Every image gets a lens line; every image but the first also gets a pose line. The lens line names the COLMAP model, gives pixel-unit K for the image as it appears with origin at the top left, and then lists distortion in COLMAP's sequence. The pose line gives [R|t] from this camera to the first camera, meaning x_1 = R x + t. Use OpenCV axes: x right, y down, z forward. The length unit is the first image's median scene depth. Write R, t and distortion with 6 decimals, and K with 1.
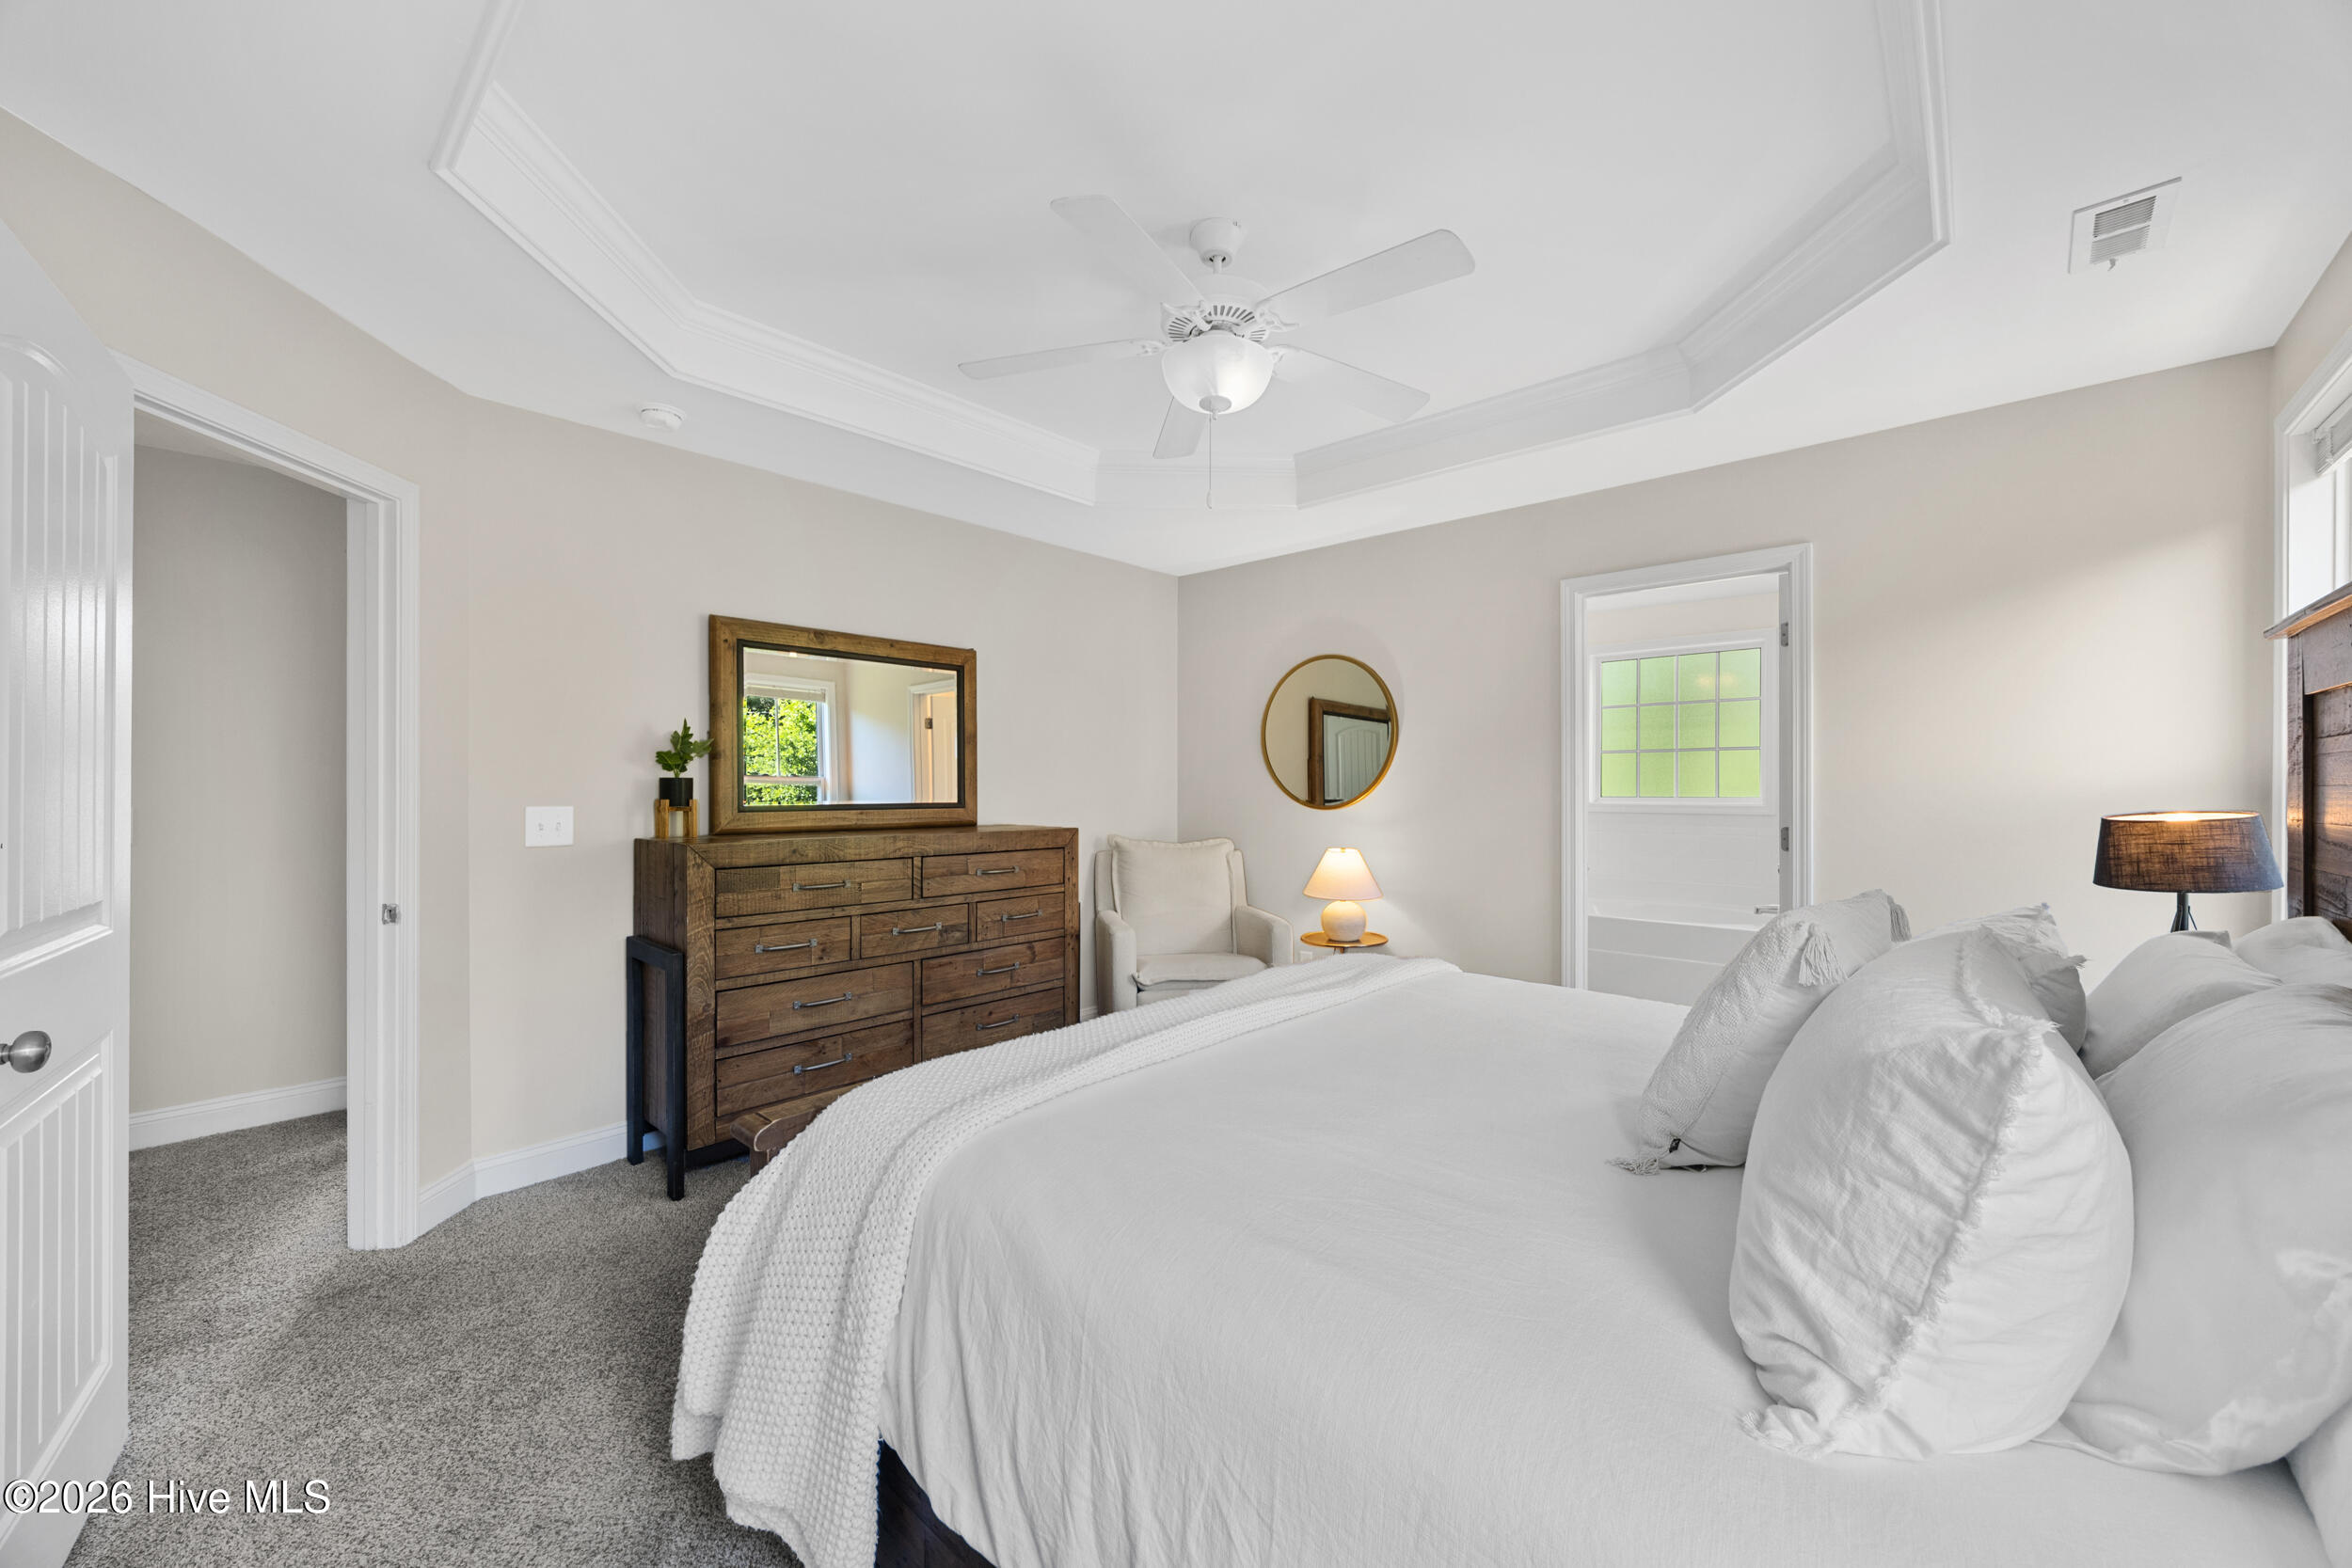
lens RADIAL K [[892.5, 0, 1166.3], [0, 892.5, 789.2], [0, 0, 1]] dist [-0.000161, -0.000360]
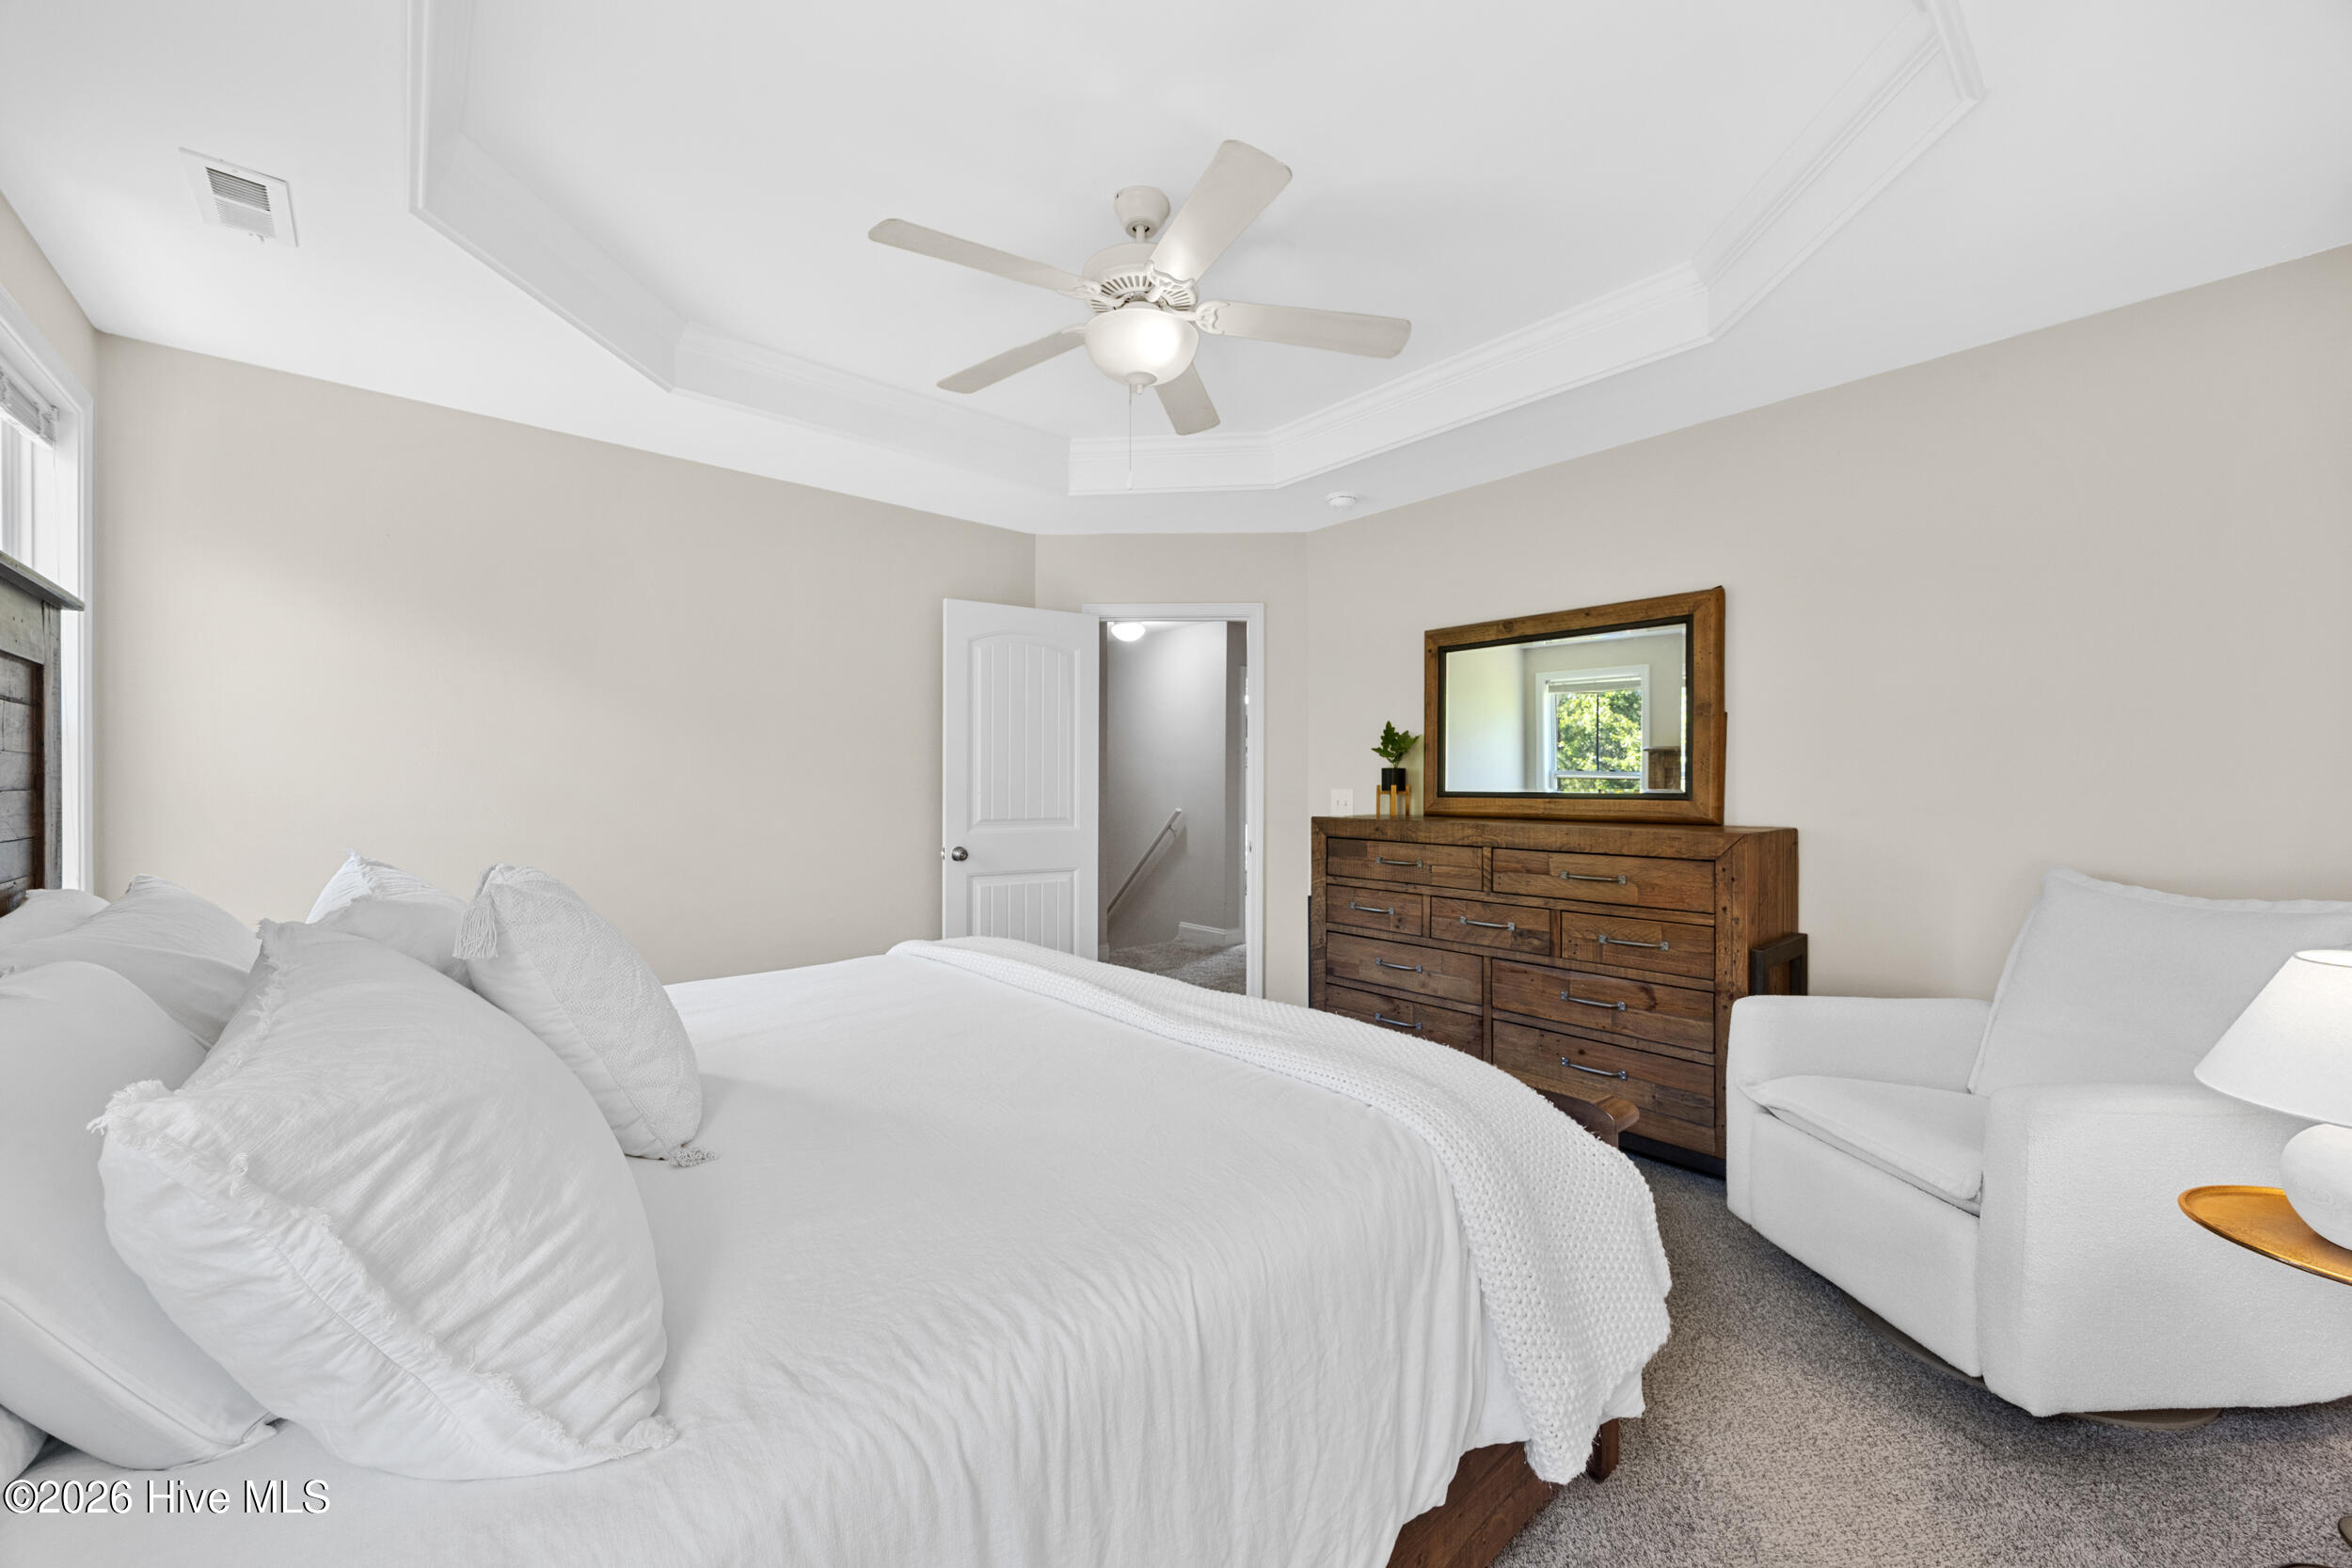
lens RADIAL K [[892.5, 0, 1166.4], [0, 892.5, 780.1], [0, 0, 1]] dist [-0.000161, -0.000360]
pose [[-0.109423, -0.003581, -0.993989, 0.697335], [-0.003300, 0.999989, -0.003239, 0.009077], [0.993990, 0.002925, -0.109433, 0.765526]]
